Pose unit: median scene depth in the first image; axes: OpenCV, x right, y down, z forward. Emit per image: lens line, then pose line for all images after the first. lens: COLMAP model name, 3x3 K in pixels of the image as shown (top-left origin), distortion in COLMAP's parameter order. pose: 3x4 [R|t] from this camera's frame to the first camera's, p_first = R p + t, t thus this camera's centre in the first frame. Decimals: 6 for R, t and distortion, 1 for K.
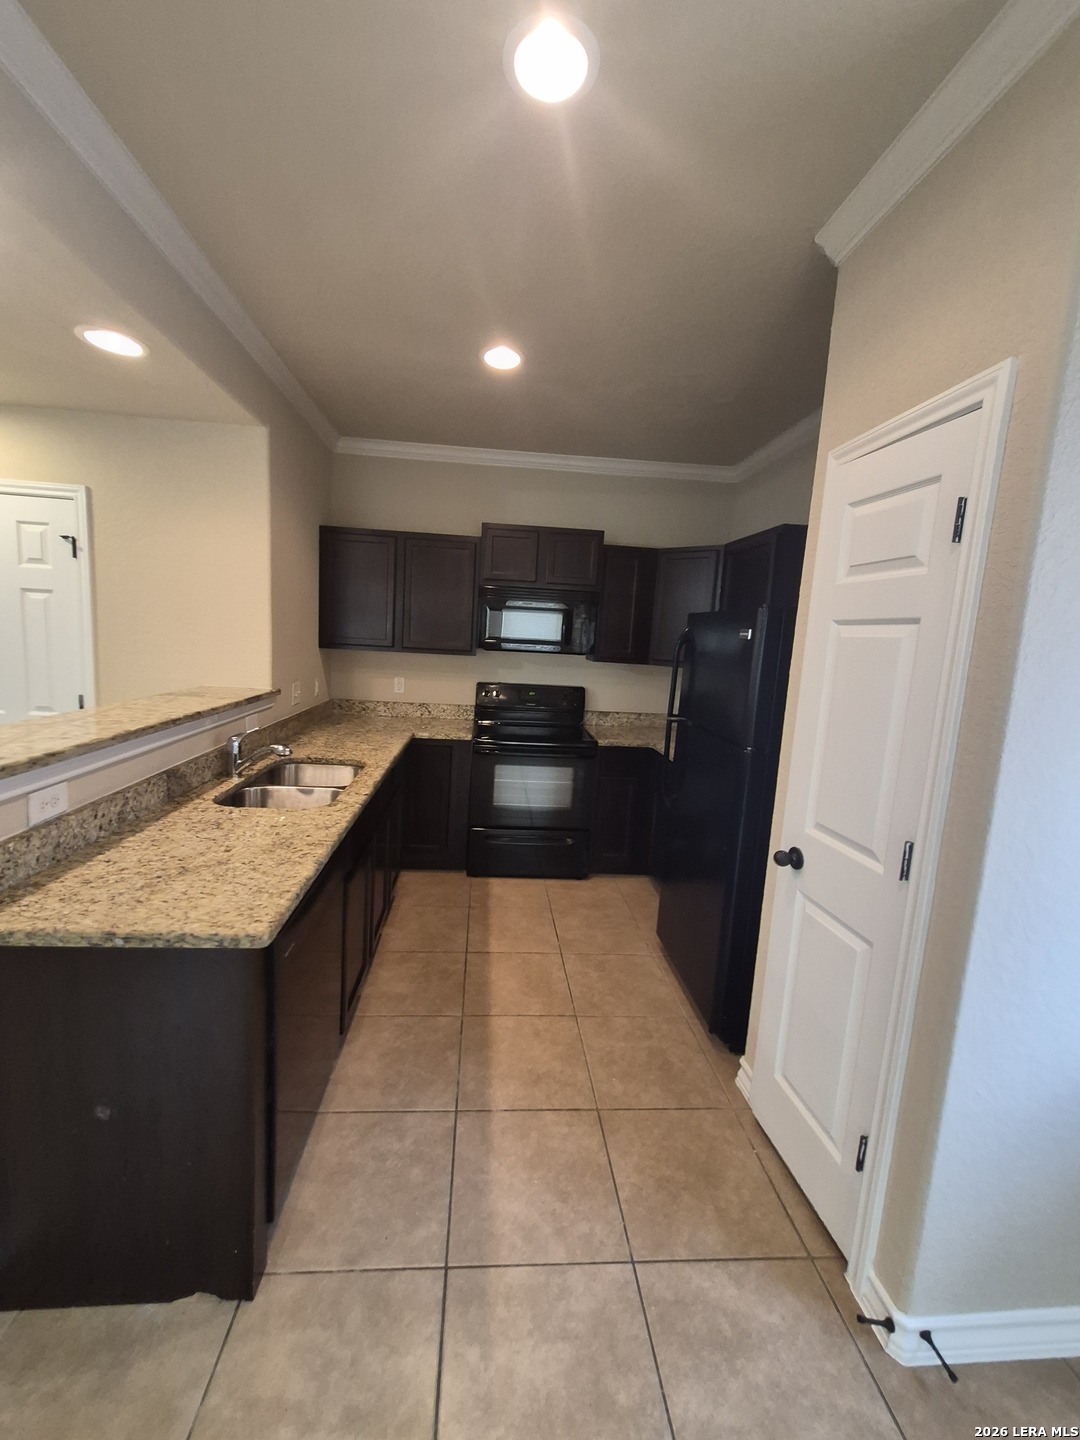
lens RADIAL K [[566.0, 0, 524.4], [0, 566.0, 712.5], [0, 0, 1]] dist [0.002118, 0.000154]
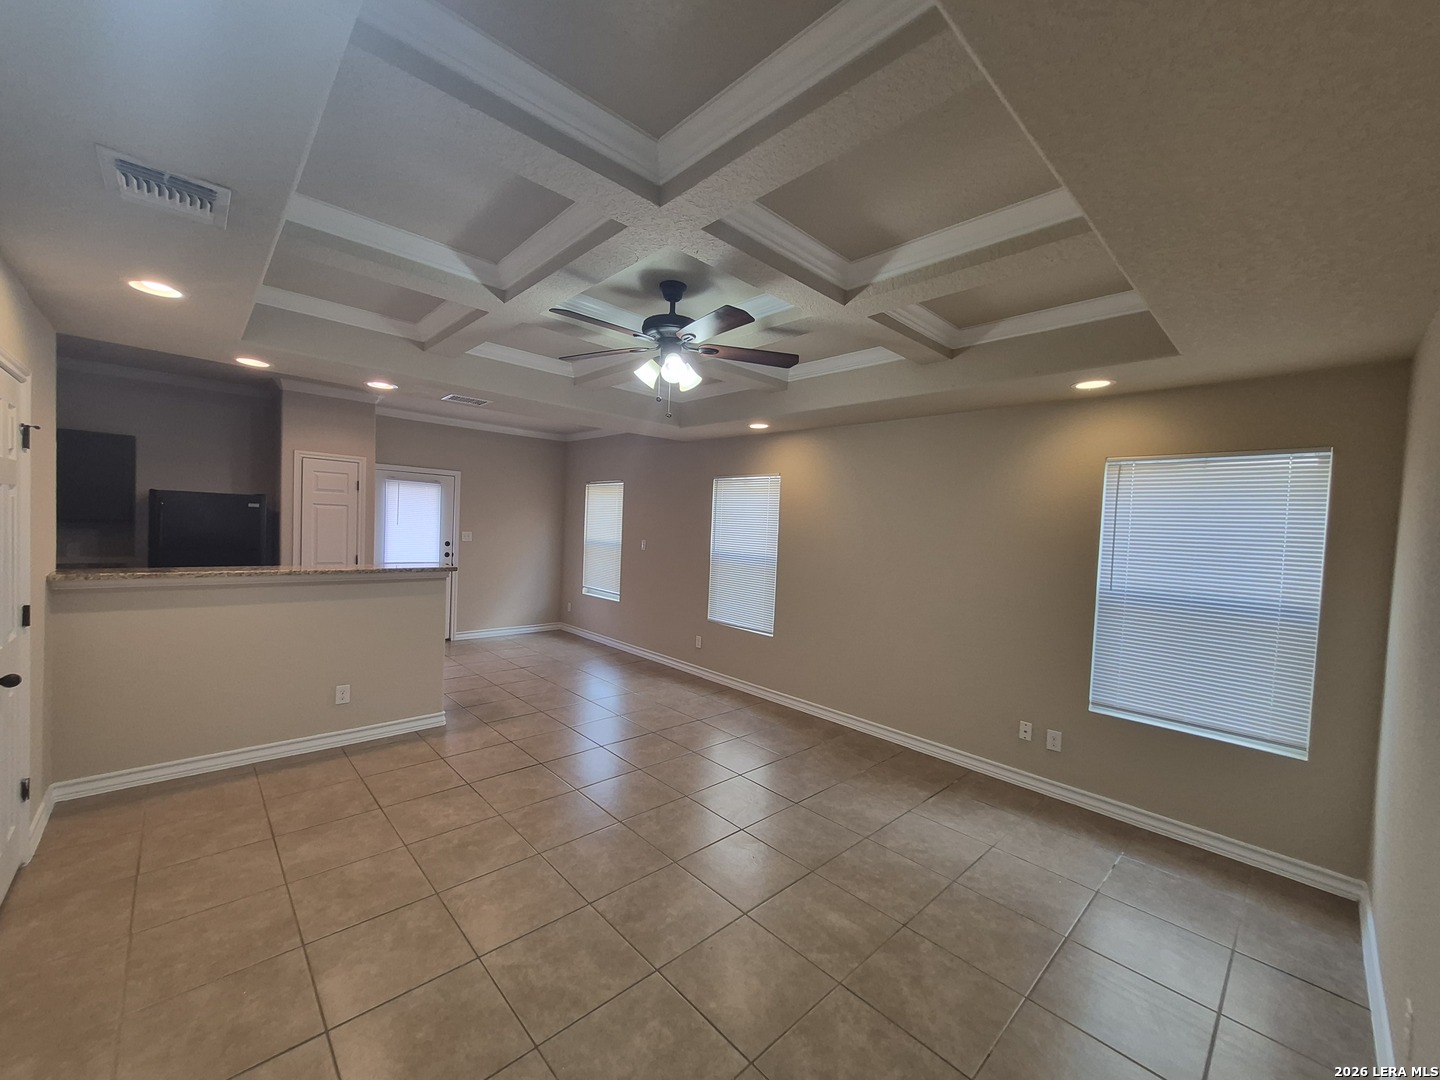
lens RADIAL K [[566.0, 0, 718.8], [0, 566.0, 546.6], [0, 0, 1]] dist [0.002118, 0.000154]
pose [[-0.630909, -0.112670, 0.767632, -1.691053], [0.026610, 0.985675, 0.166544, -0.189289], [-0.775400, 0.125501, -0.618873, 0.568991]]
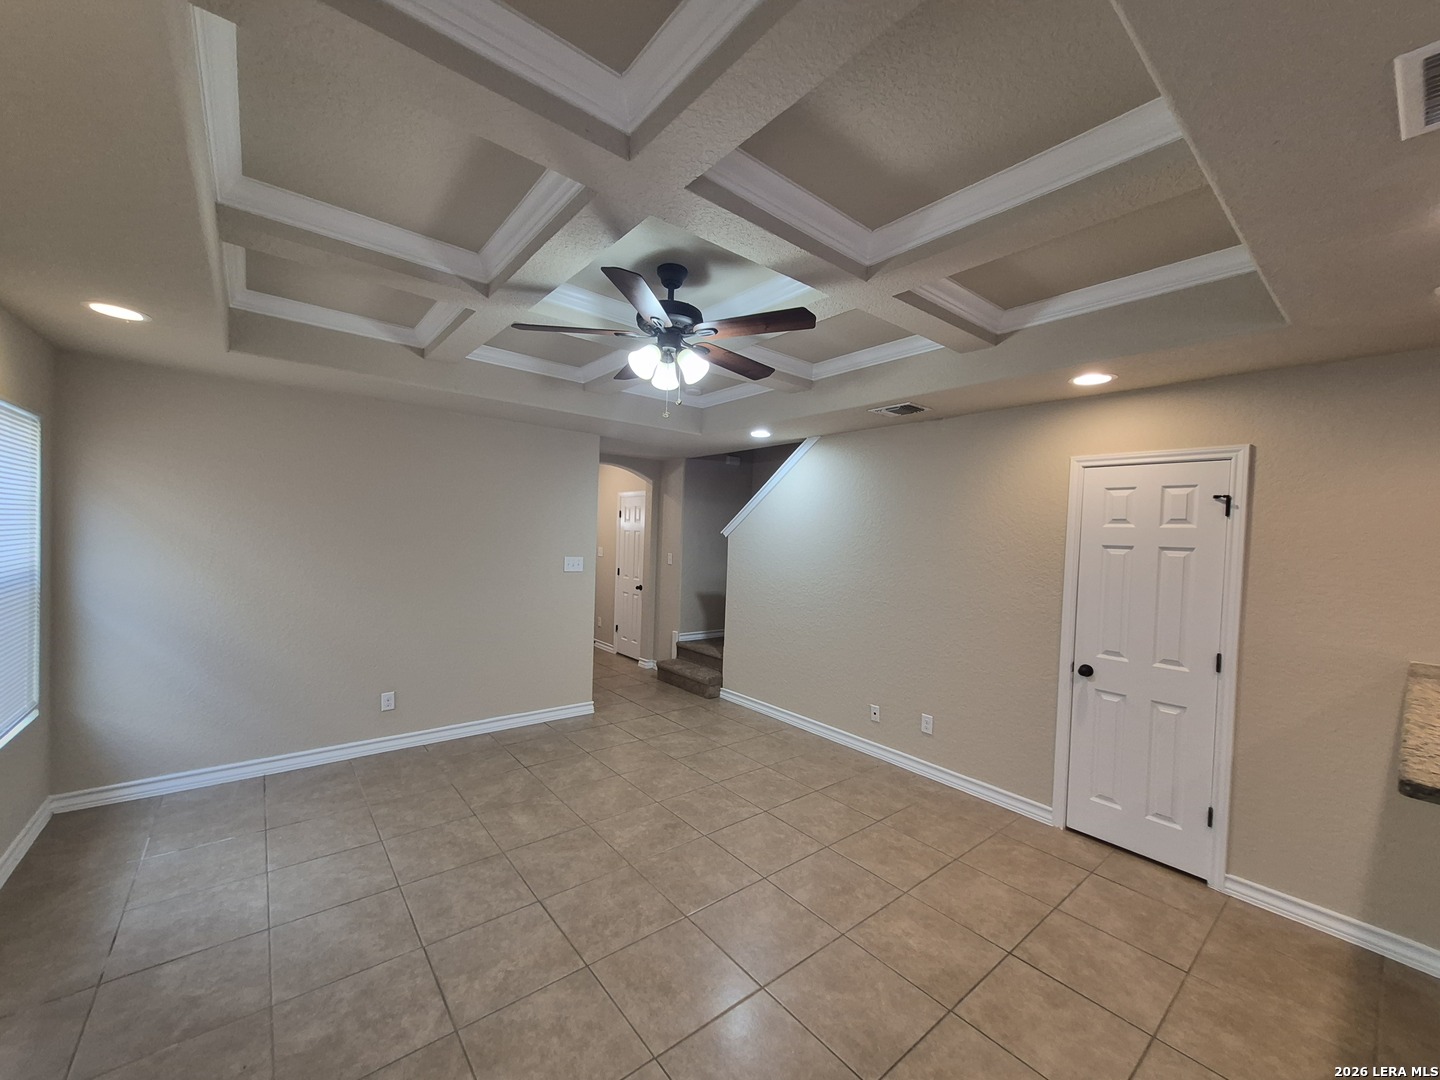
lens RADIAL K [[566.0, 0, 718.8], [0, 566.0, 546.6], [0, 0, 1]] dist [0.002118, 0.000154]
pose [[0.579665, -0.017843, -0.814659, -0.389343], [-0.112859, 0.988367, -0.101952, -0.012582], [0.807001, 0.151040, 0.570908, -0.225098]]
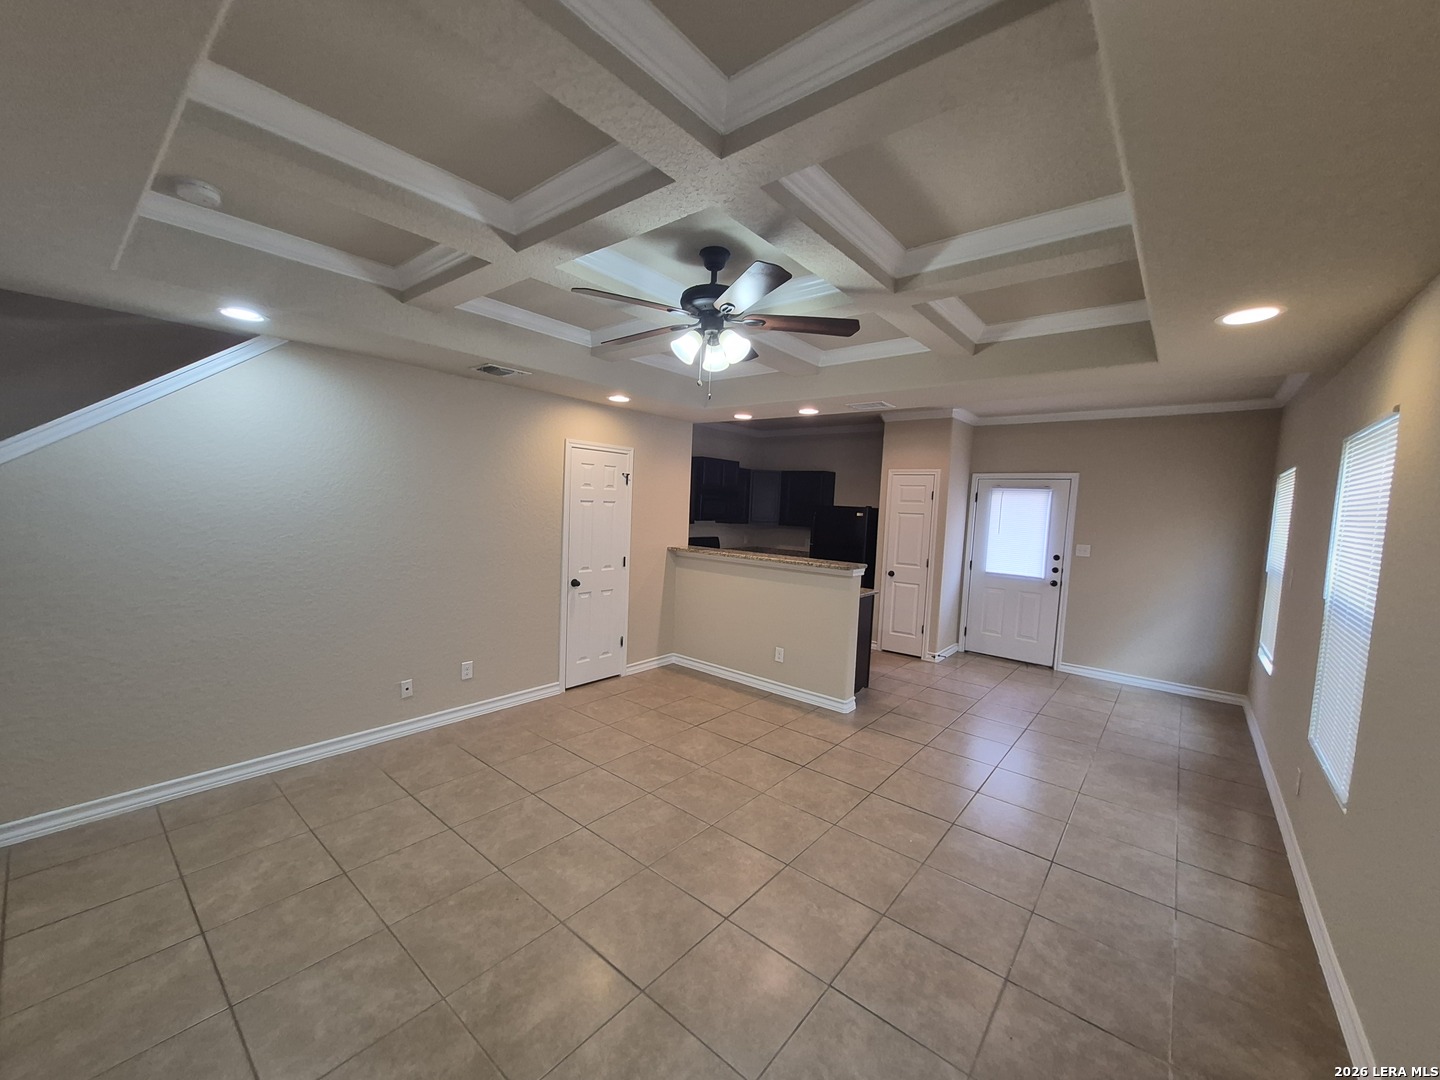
lens RADIAL K [[566.0, 0, 699.3], [0, 566.0, 548.1], [0, 0, 1]] dist [0.012076, -0.000242]
pose [[0.700920, -0.084336, 0.708236, -1.553734], [0.093773, 0.995262, 0.025710, -0.067217], [-0.707048, 0.048393, 0.705508, -0.397000]]
